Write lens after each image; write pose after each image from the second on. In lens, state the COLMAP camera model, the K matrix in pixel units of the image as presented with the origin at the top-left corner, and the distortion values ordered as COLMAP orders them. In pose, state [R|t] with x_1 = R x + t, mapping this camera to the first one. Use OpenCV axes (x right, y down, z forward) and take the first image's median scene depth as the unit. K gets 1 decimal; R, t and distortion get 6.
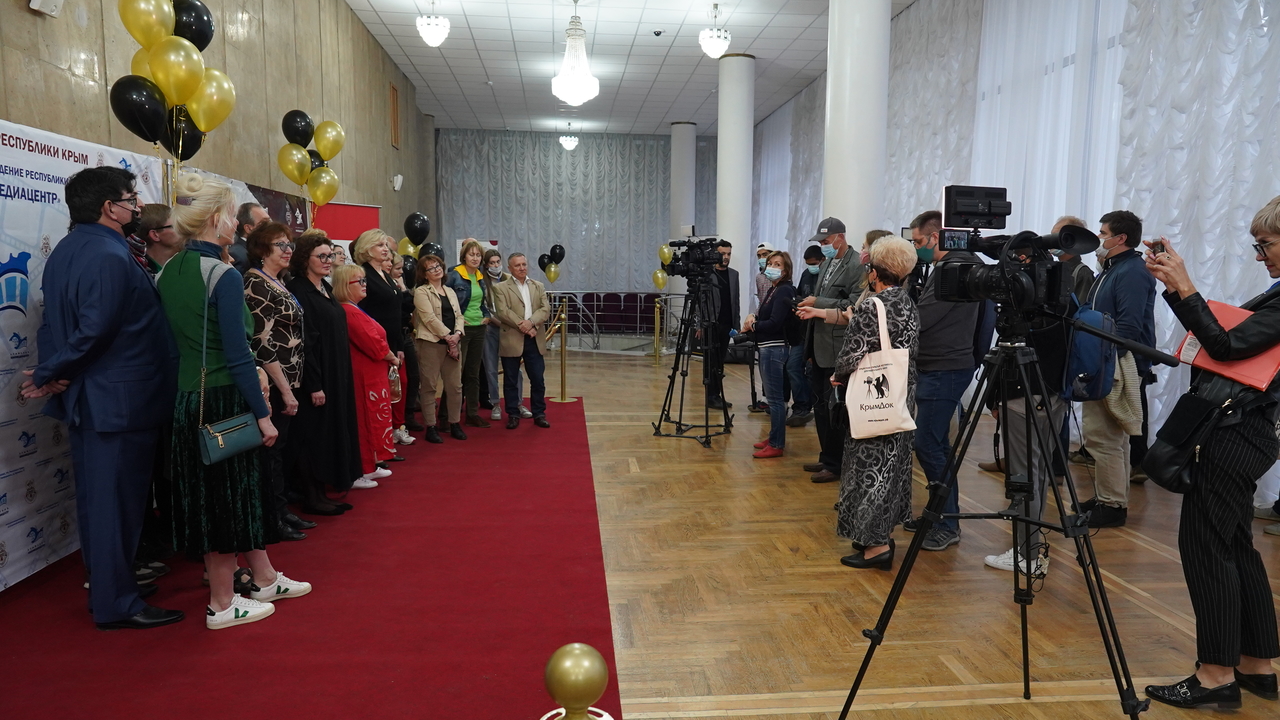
lens RADIAL K [[845.1, 0, 639.6], [0, 845.1, 359.4], [0, 0, 1]] dist [-0.043805, 0.049480]
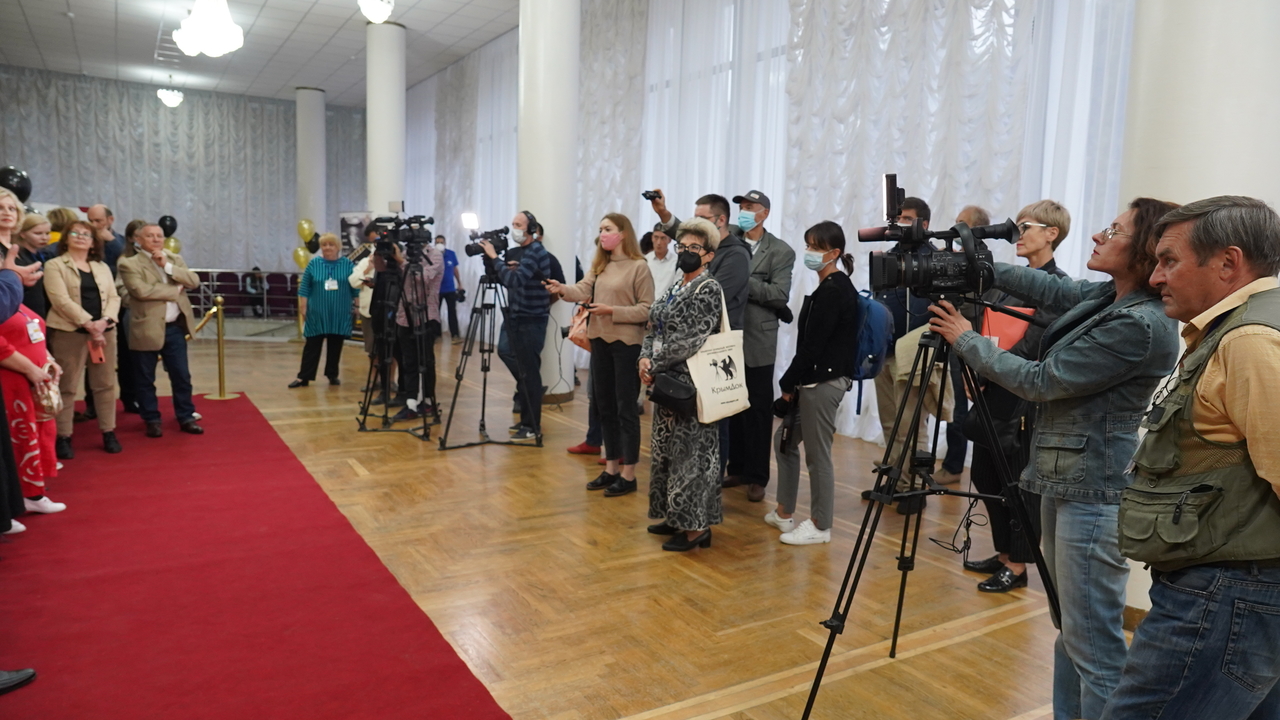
lens RADIAL K [[845.1, 0, 589.1], [0, 845.1, 327.4], [0, 0, 1]] dist [-0.043805, 0.049480]
pose [[0.899691, -0.014932, 0.436272, -0.125243], [0.022325, 0.999681, -0.011825, -0.003424], [-0.435956, 0.020379, 0.899737, 0.074685]]
